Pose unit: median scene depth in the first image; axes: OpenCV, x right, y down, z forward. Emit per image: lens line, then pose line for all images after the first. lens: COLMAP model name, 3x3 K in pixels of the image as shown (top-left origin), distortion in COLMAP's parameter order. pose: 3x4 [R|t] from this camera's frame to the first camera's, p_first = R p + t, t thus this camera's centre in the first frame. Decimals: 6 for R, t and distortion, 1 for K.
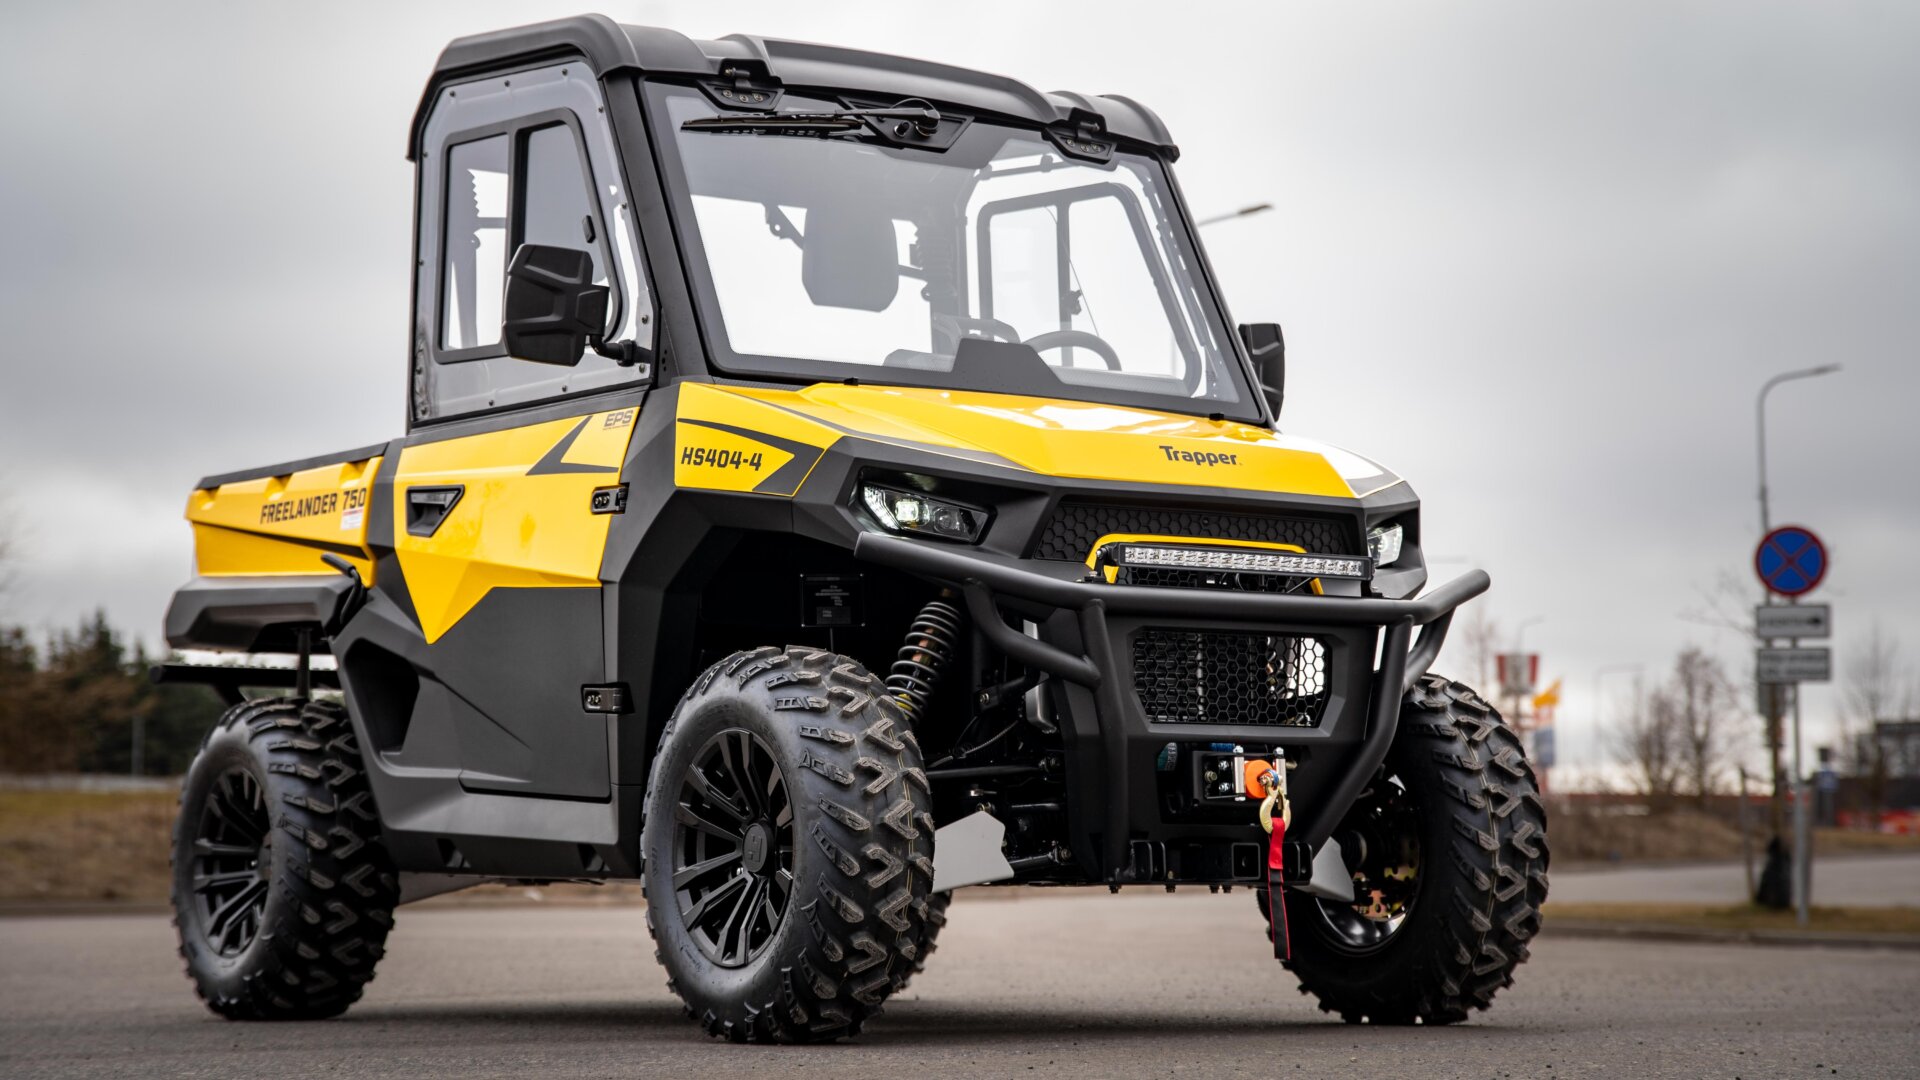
lens RADIAL K [[3729.9, 0, 953.8], [0, 3729.9, 487.5], [0, 0, 1]] dist [0.340736, -0.034040]
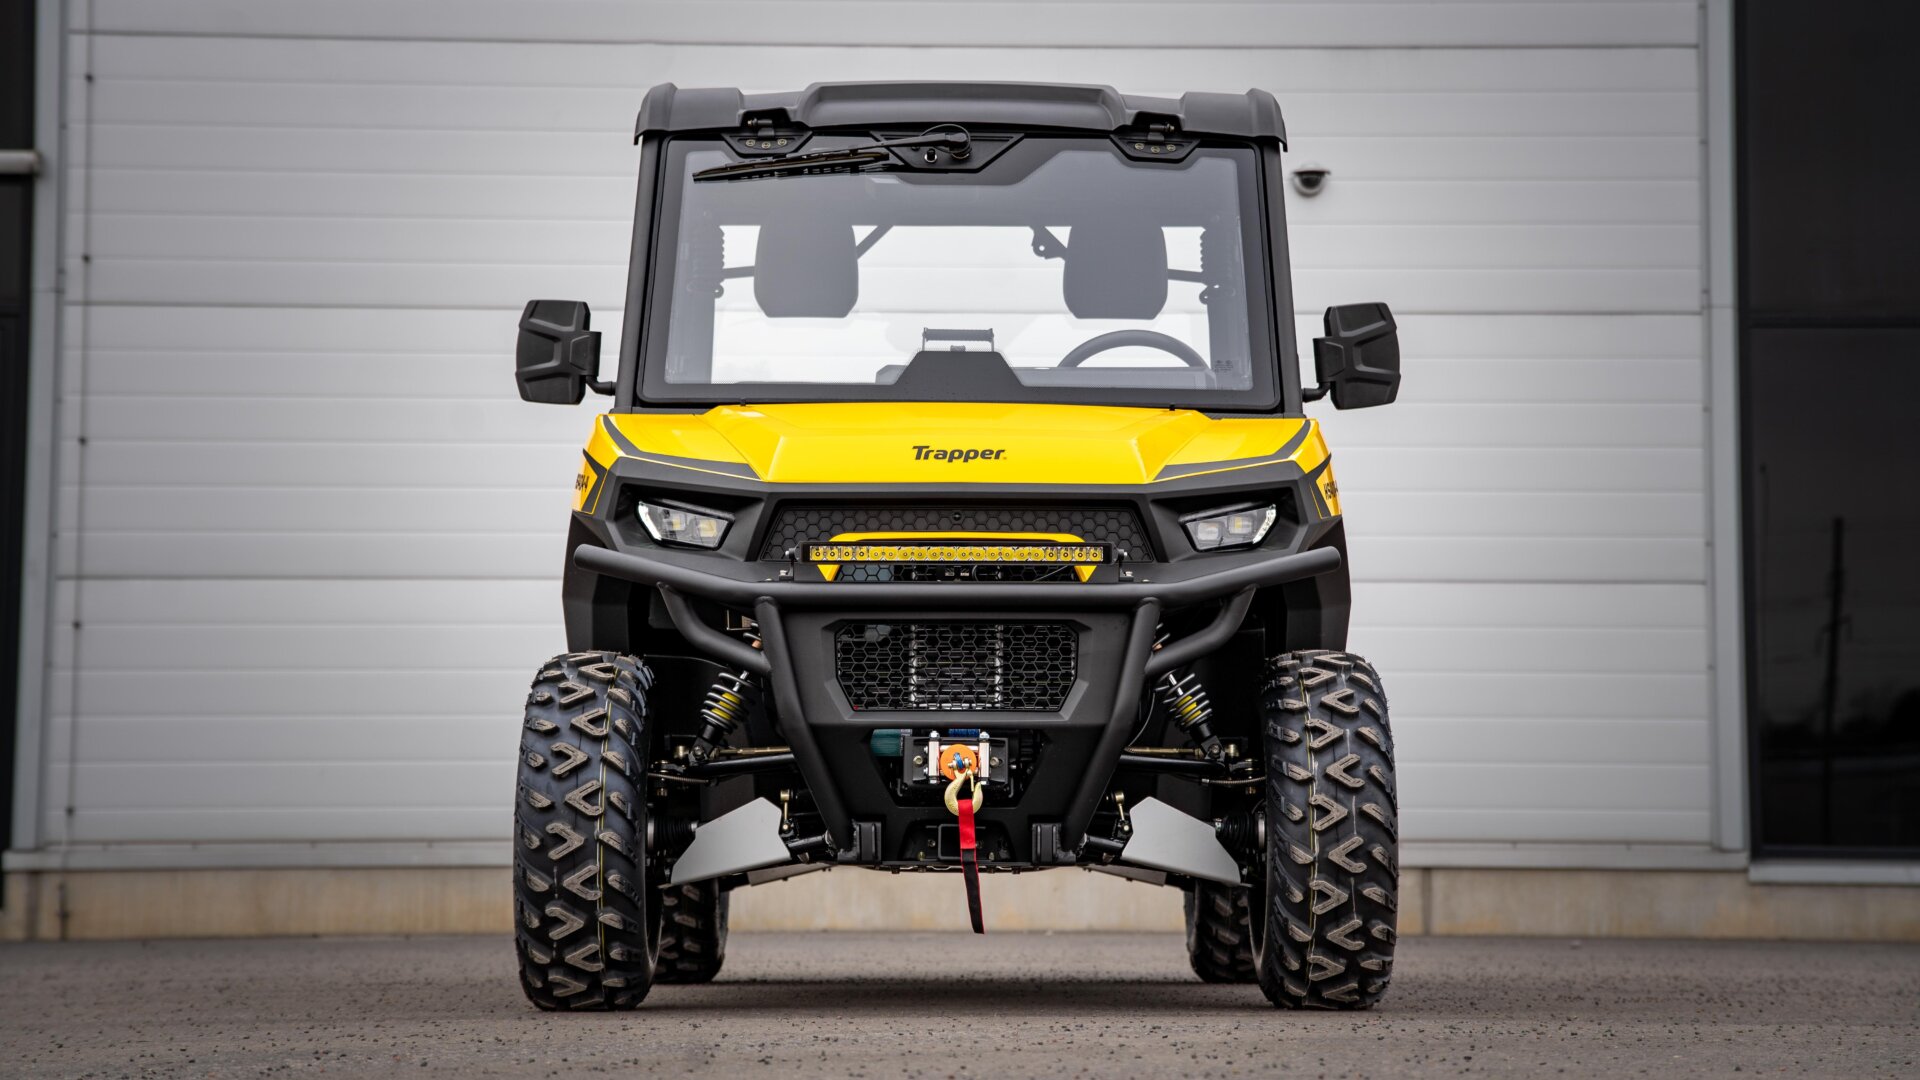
lens RADIAL K [[3729.9, 0, 953.8], [0, 3729.9, 487.5], [0, 0, 1]] dist [0.340736, -0.034040]
pose [[0.826905, -0.055469, -0.559599, 0.621156], [0.053864, 0.998360, -0.019367, 0.020328], [0.559755, -0.014128, 0.828537, 0.134972]]
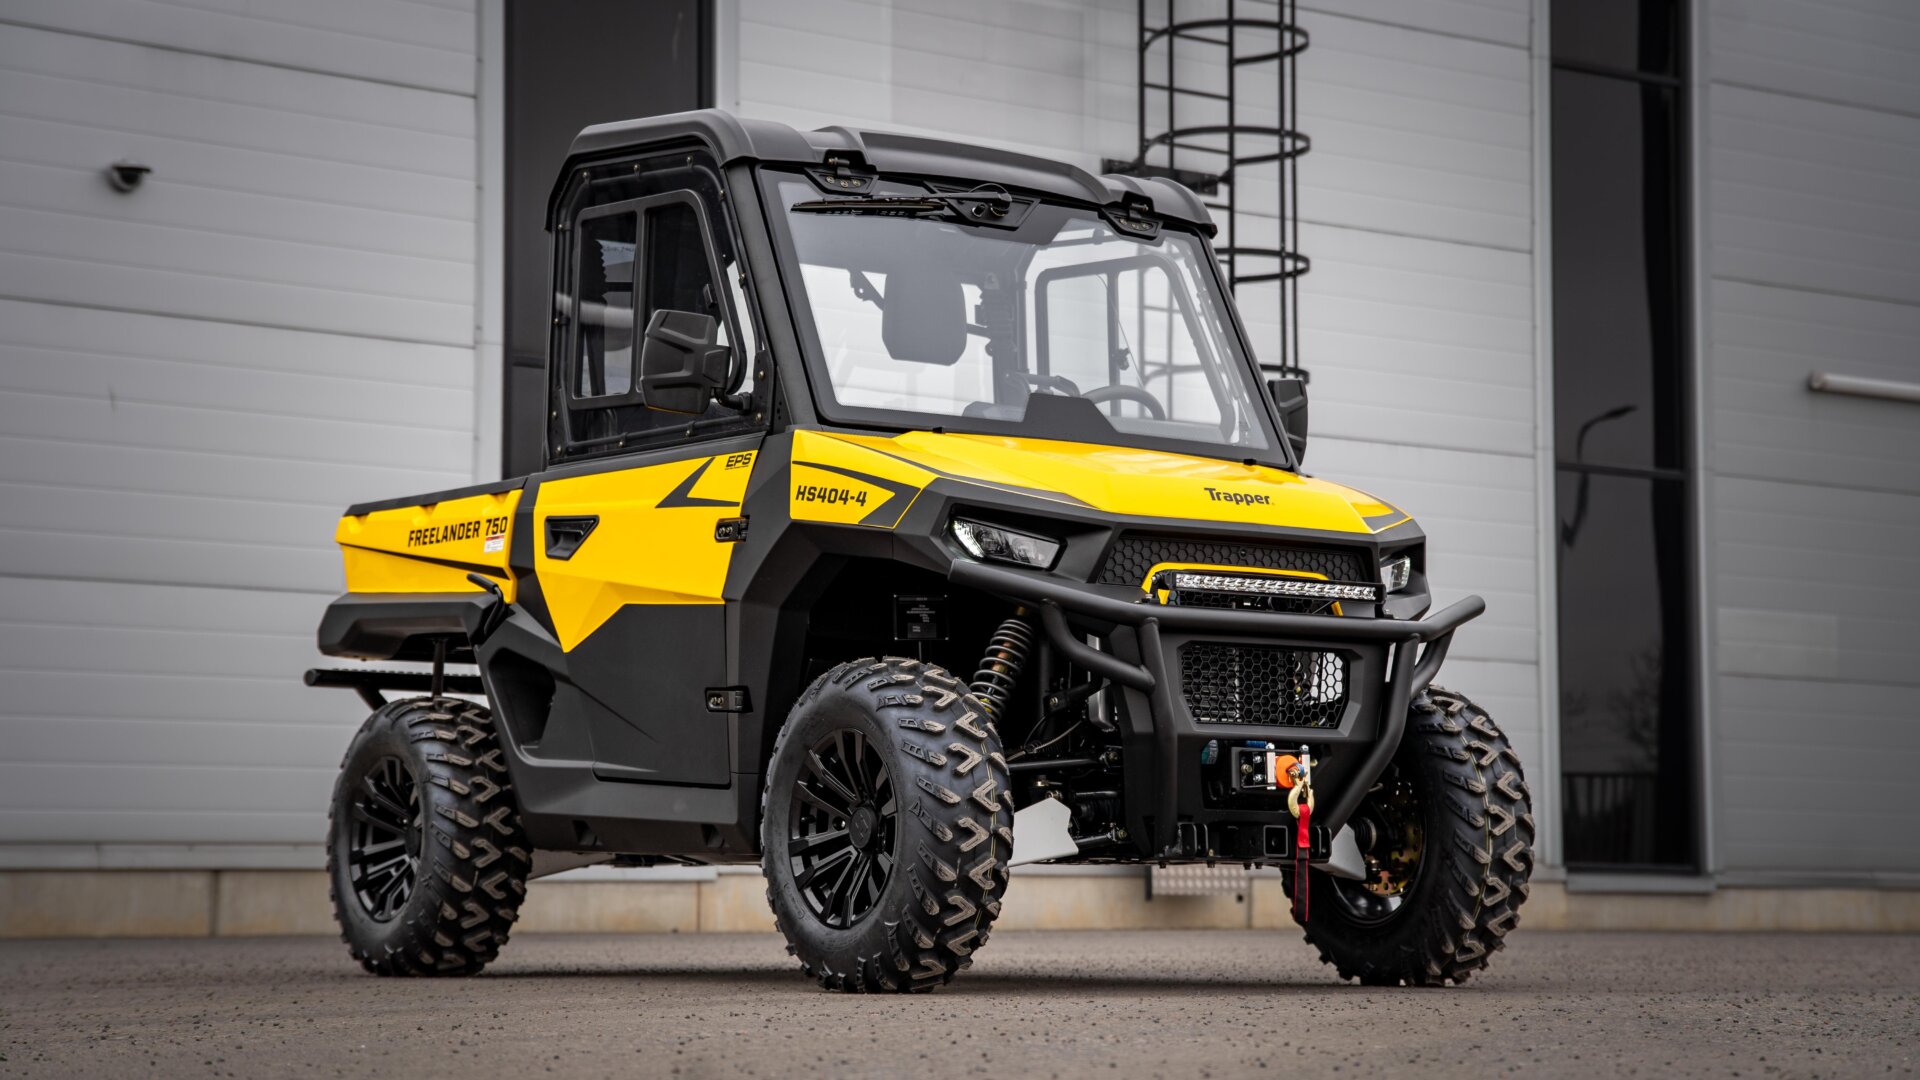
lens RADIAL K [[3734.2, 0, 960.0], [0, 3734.2, 540.0], [0, 0, 1]] dist [0.368430, -0.081614]
pose [[0.999958, 0.008417, 0.003708, -0.024808], [-0.008442, 0.999940, 0.006914, -0.002155], [-0.003650, -0.006945, 0.999969, -0.166984]]
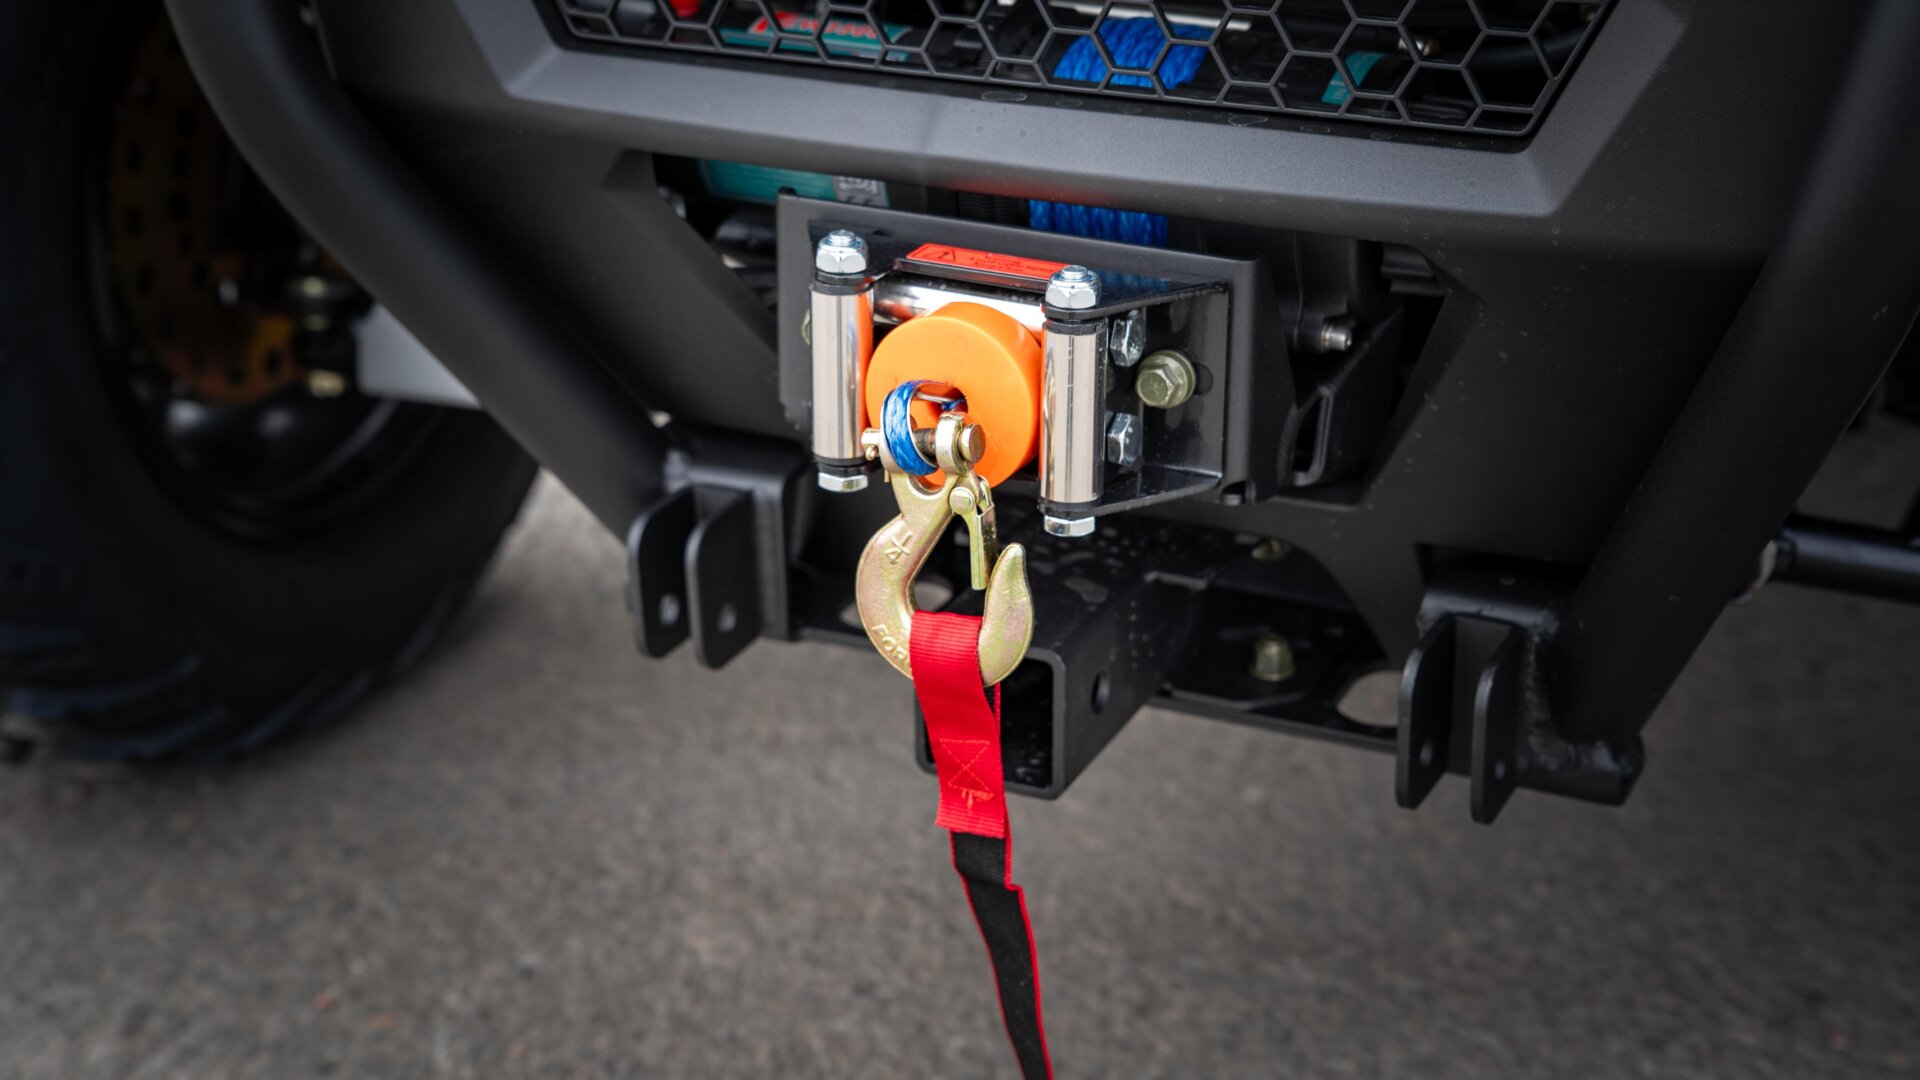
lens RADIAL K [[3007.0, 0, 960.0], [0, 3007.0, 540.0], [0, 0, 1]] dist [0.031658, 0.023470]
pose [[0.509541, 0.347726, -0.787055, 0.199499], [0.107723, 0.881729, 0.459293, 0.008765], [0.853677, -0.318812, 0.411819, 0.871760]]
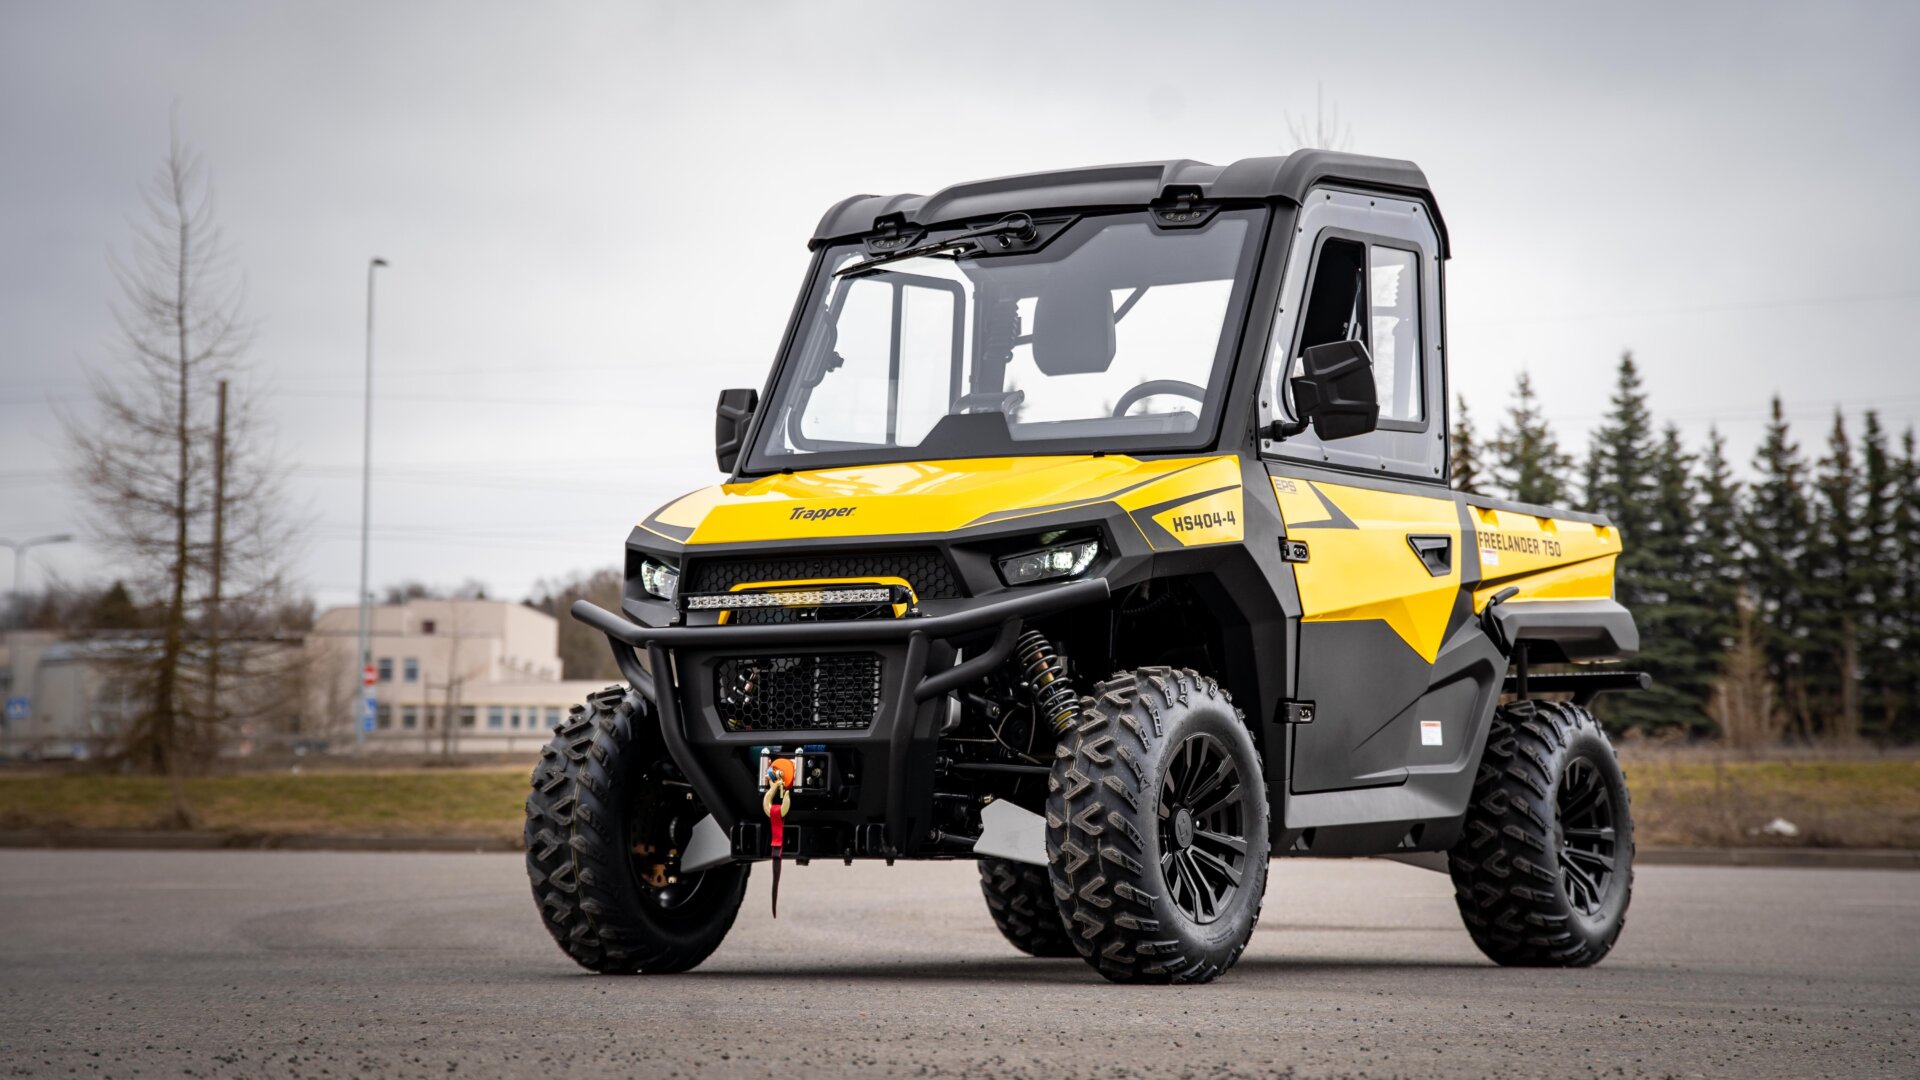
lens RADIAL K [[3729.9, 0, 953.8], [0, 3729.9, 487.5], [0, 0, 1]] dist [0.340736, -0.034040]
pose [[0.407283, -0.085577, -0.909284, 1.162773], [0.092788, 0.994326, -0.052019, 0.049775], [0.908576, -0.063184, 0.412913, 0.511215]]
